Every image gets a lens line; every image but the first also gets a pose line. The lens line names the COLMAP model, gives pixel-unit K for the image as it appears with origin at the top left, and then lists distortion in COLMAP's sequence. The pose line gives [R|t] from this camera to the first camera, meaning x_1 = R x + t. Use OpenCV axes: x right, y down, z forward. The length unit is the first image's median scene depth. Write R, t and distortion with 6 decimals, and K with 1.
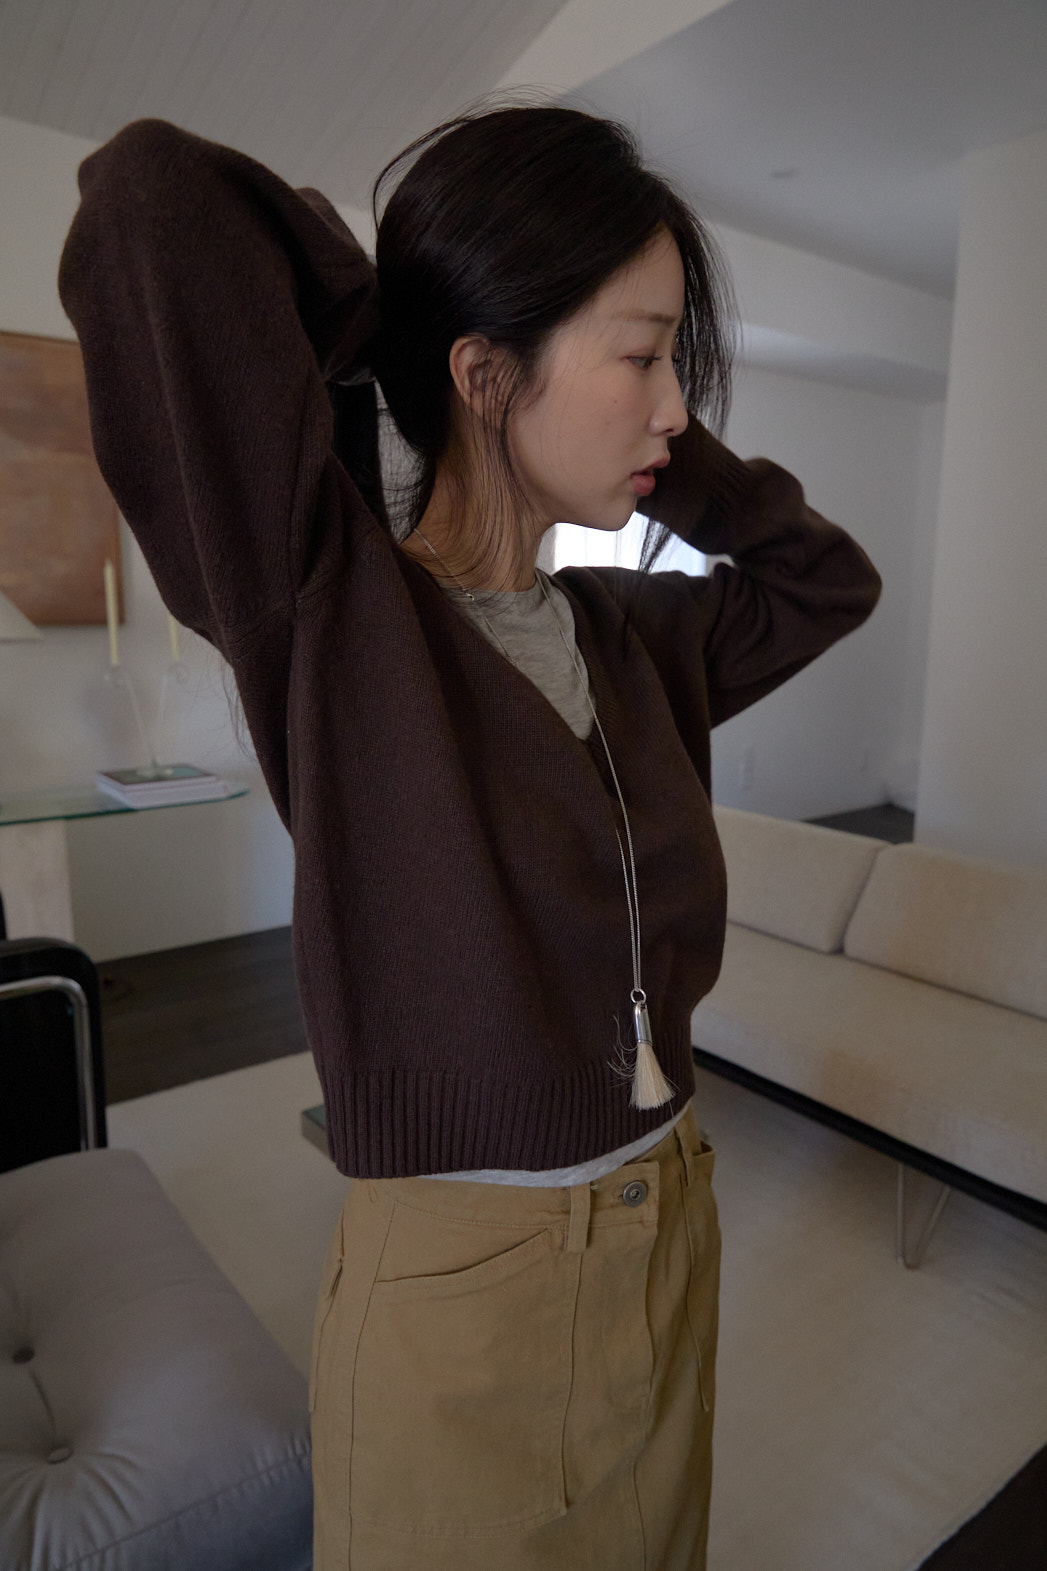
lens RADIAL K [[1061.7, 0, 525.4], [0, 1061.7, 785.6], [0, 0, 1]] dist [-0.003997, 0.001548]
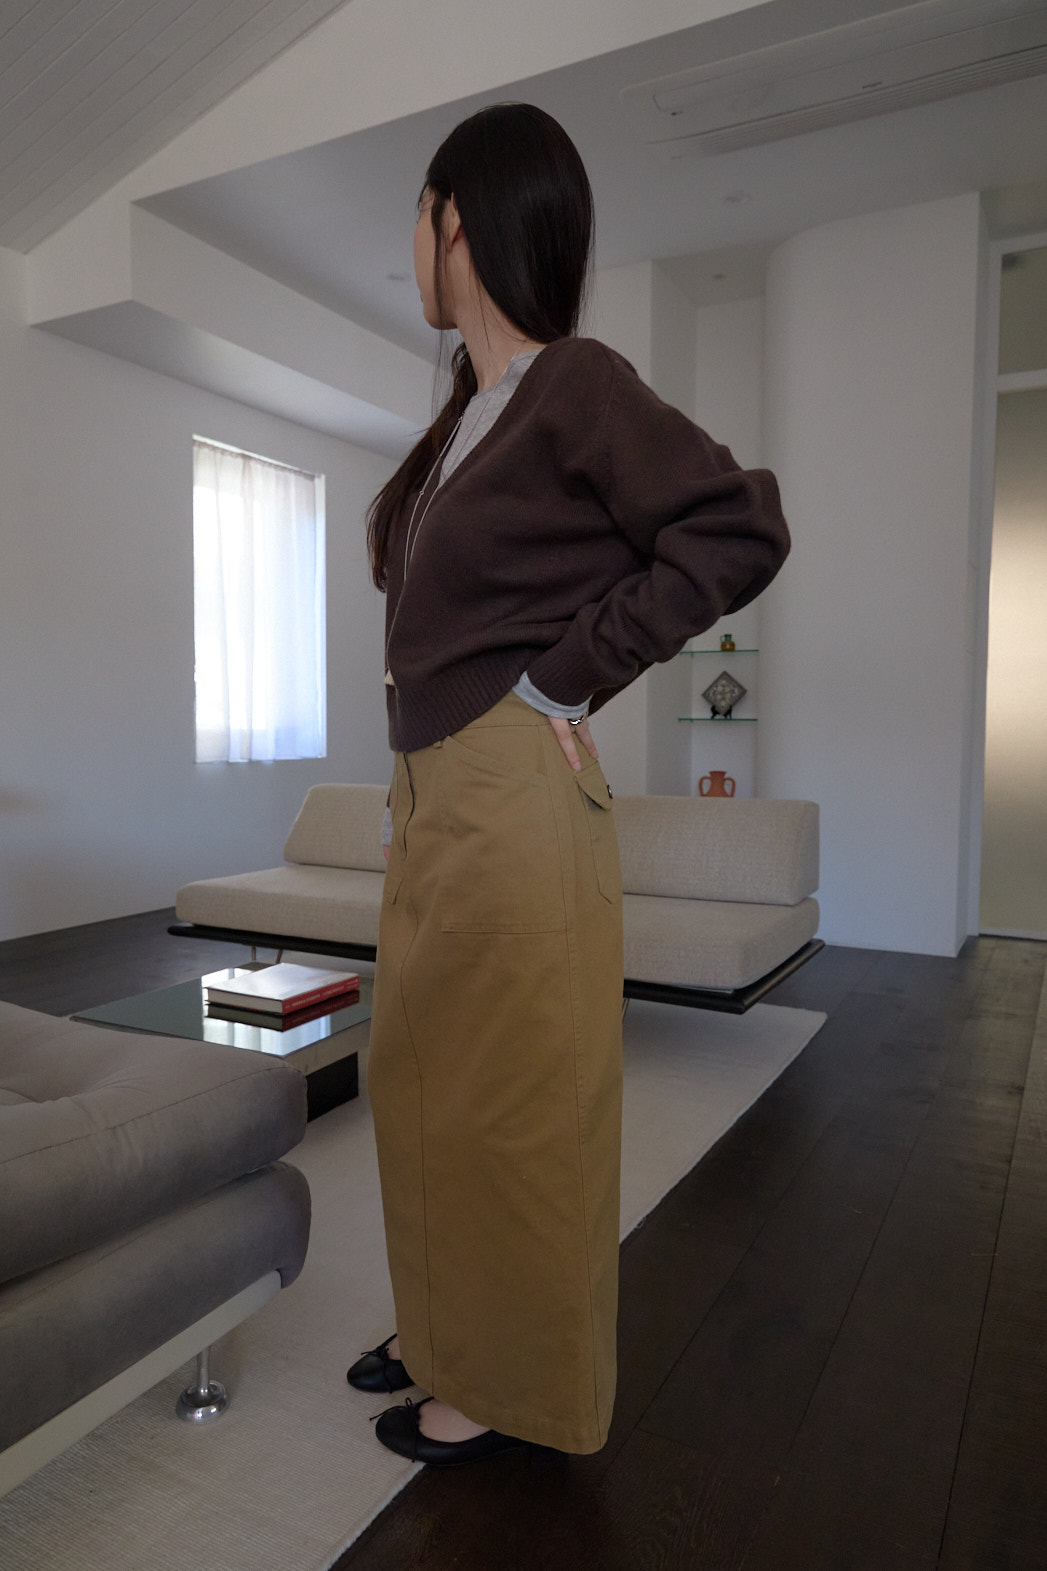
lens RADIAL K [[1074.7, 0, 526.1], [0, 1074.7, 784.2], [0, 0, 1]] dist [-0.002590, 0.001655]
pose [[0.916509, -0.027577, 0.399063, -0.234225], [0.073501, 0.992245, -0.100239, 0.238439], [-0.393204, 0.121202, 0.911428, -0.186819]]
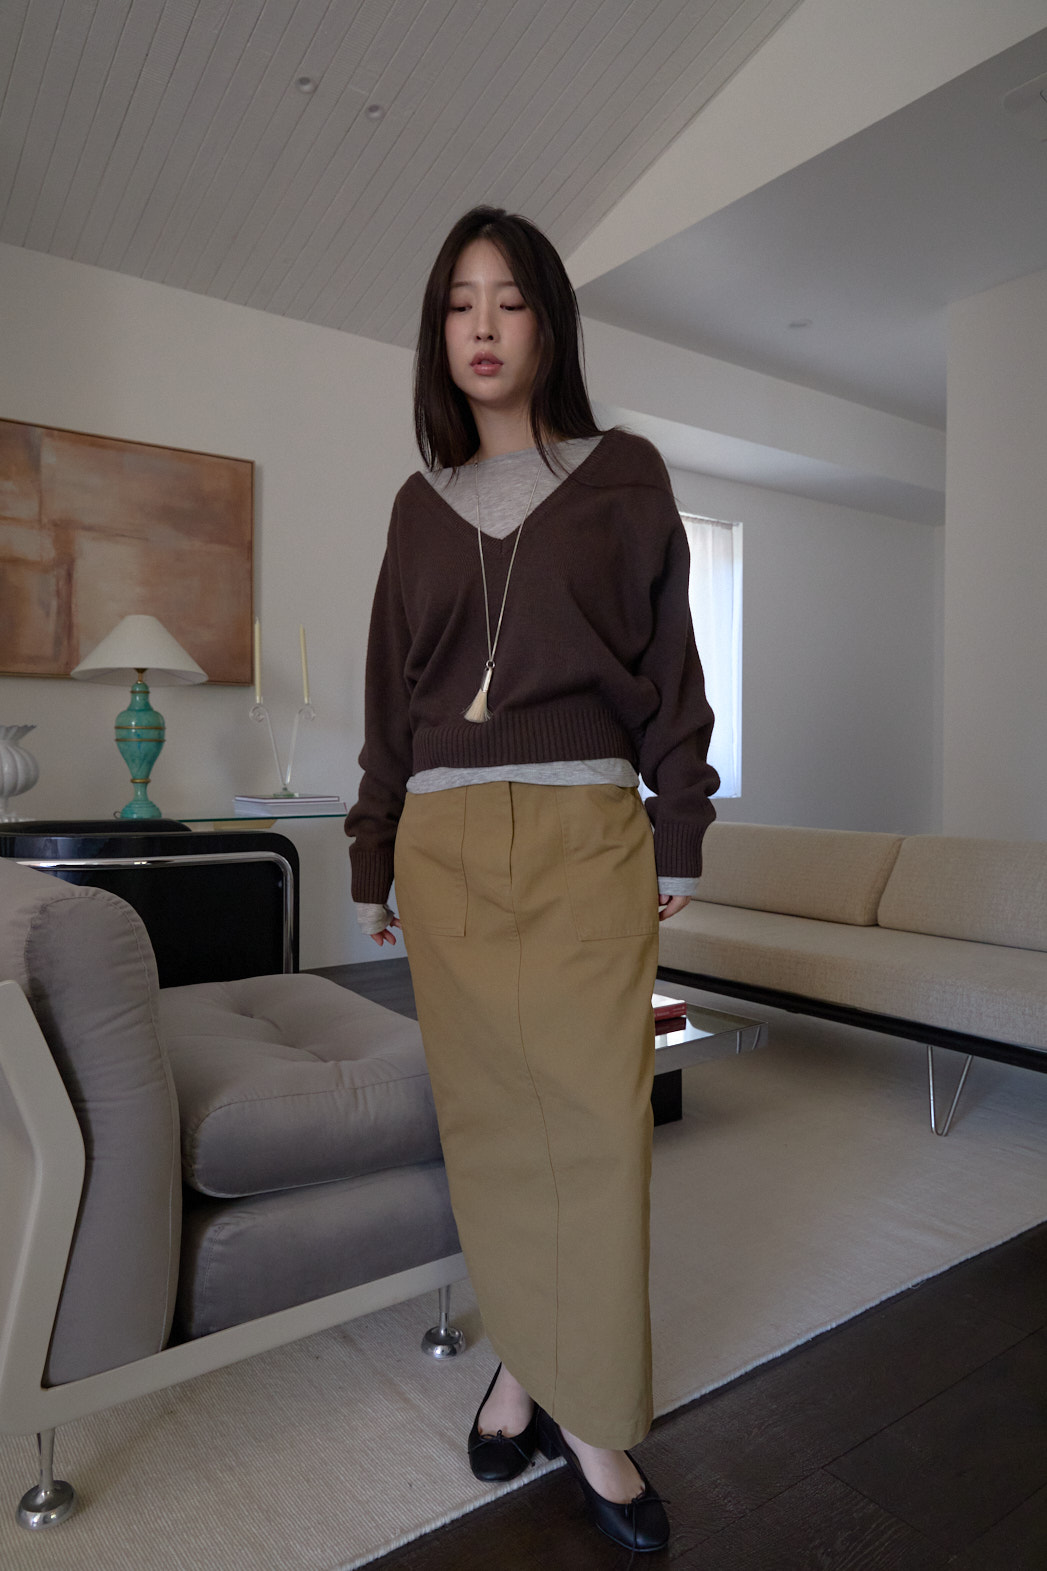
lens RADIAL K [[1076.5, 0, 521.5], [0, 1076.5, 783.2], [0, 0, 1]] dist [-0.000418, 0.003781]
pose [[0.999445, -0.006574, -0.032663, -0.071830], [0.001371, 0.987628, -0.156807, 0.260855], [0.033290, 0.156675, 0.987089, -0.287721]]
